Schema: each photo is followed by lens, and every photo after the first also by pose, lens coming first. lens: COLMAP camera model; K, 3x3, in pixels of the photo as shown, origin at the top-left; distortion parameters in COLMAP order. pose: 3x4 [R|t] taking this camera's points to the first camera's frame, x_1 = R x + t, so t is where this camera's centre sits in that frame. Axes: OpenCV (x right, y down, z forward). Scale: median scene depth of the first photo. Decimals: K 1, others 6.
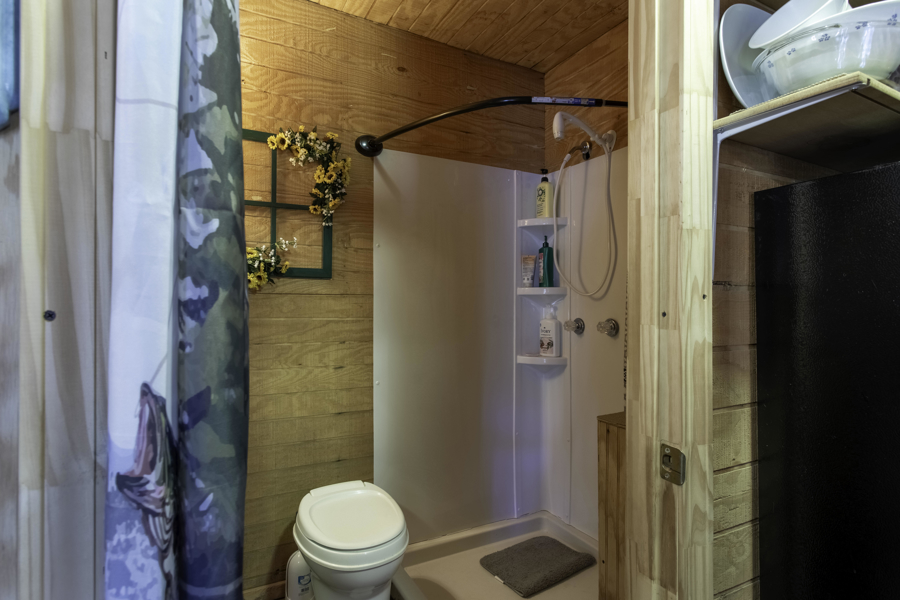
lens RADIAL K [[470.4, 0, 449.7], [0, 470.4, 303.4], [0, 0, 1]] dist [-0.004541, 0.000492]
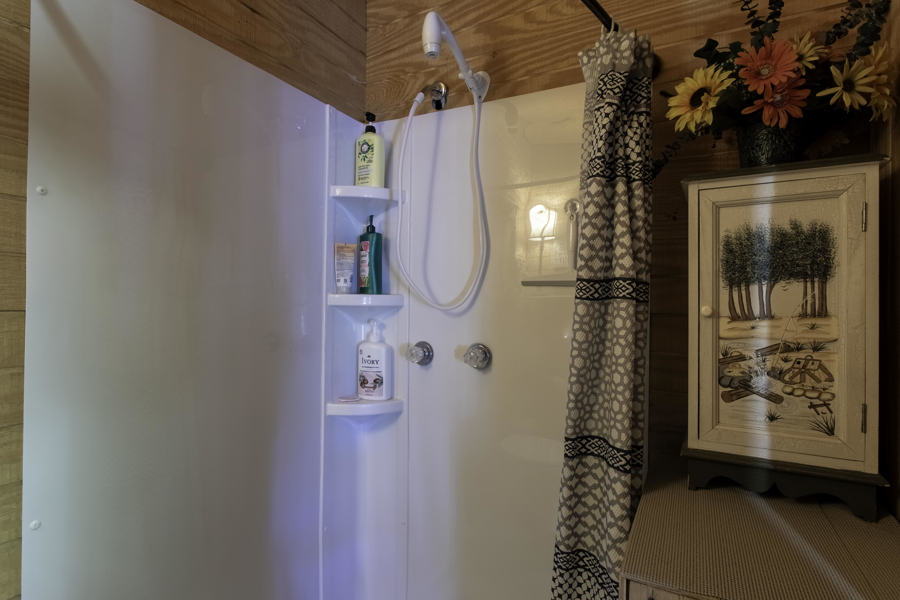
lens RADIAL K [[480.5, 0, 450.0], [0, 480.5, 300.0], [0, 0, 1]] dist [-0.004004, 0.000641]
pose [[0.837894, 0.012731, 0.545685, -0.077575], [-0.012823, 0.999911, -0.003639, -0.028727], [-0.545683, -0.003948, 0.837983, 0.434235]]
